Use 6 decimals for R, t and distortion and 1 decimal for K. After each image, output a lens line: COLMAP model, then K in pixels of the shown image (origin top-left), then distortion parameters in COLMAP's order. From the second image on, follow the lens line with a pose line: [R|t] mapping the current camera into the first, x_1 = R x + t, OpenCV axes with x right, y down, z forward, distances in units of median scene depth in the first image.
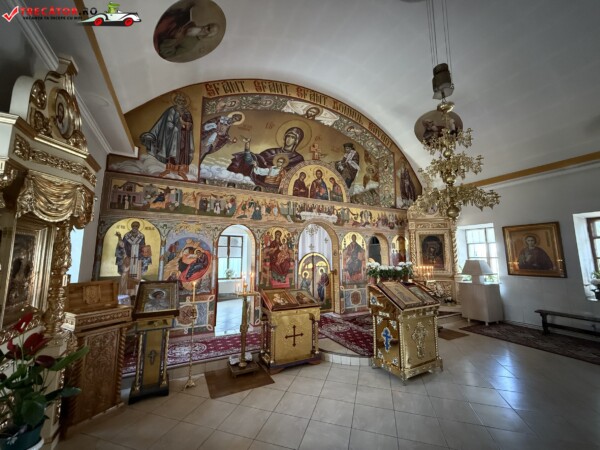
lens RADIAL K [[238.8, 0, 299.2], [0, 238.8, 223.9], [0, 0, 1]] dist [-0.003763, 0.001172]
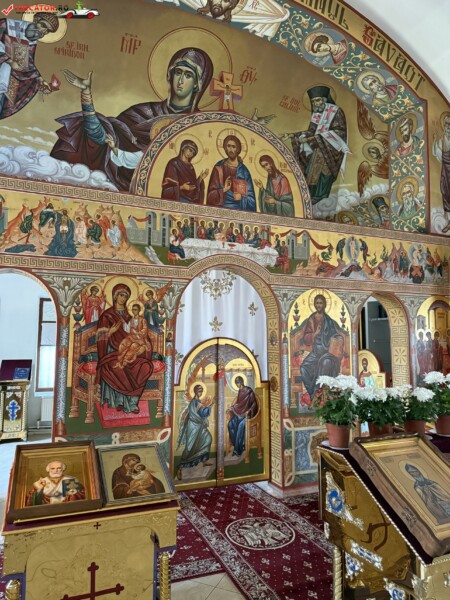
lens RADIAL K [[422.7, 0, 225.8], [0, 422.7, 298.1], [0, 0, 1]] dist [0.075596, -0.104884]
pose [[0.997430, -0.001538, -0.071628, 0.125404], [0.004264, 0.999272, 0.037922, 0.022505], [0.071518, -0.038130, 0.996710, 0.267495]]
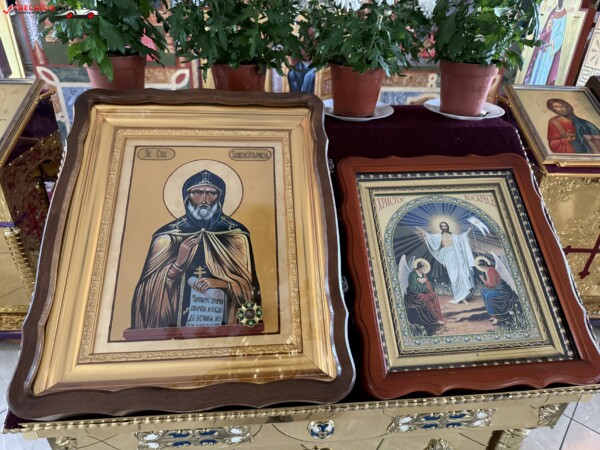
lens RADIAL K [[422.7, 0, 297.9], [0, 422.7, 222.4], [0, 0, 1]] dist [0.075596, -0.104884]
pose [[0.910819, 0.221318, -0.348465, 0.310551], [0.032050, 0.803675, 0.594205, 0.104117], [0.411560, -0.552382, 0.724909, 0.515864]]
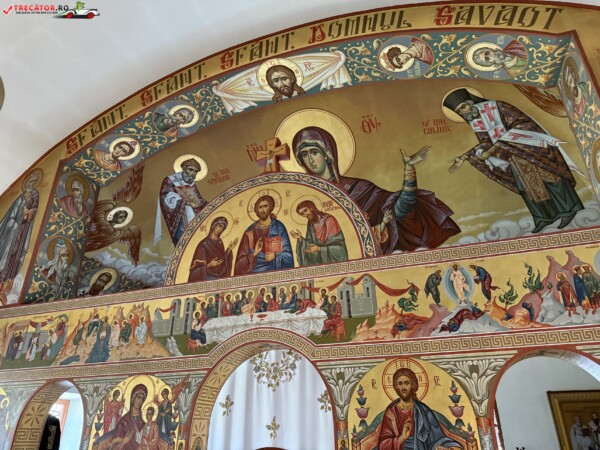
lens RADIAL K [[422.7, 0, 299.0], [0, 422.7, 224.7], [0, 0, 1]] dist [0.075596, -0.104884]
pose [[0.681499, -0.337991, -0.649093, 0.536588], [0.105521, 0.923073, -0.369866, 0.063584], [0.724172, 0.183570, 0.664739, 0.621361]]
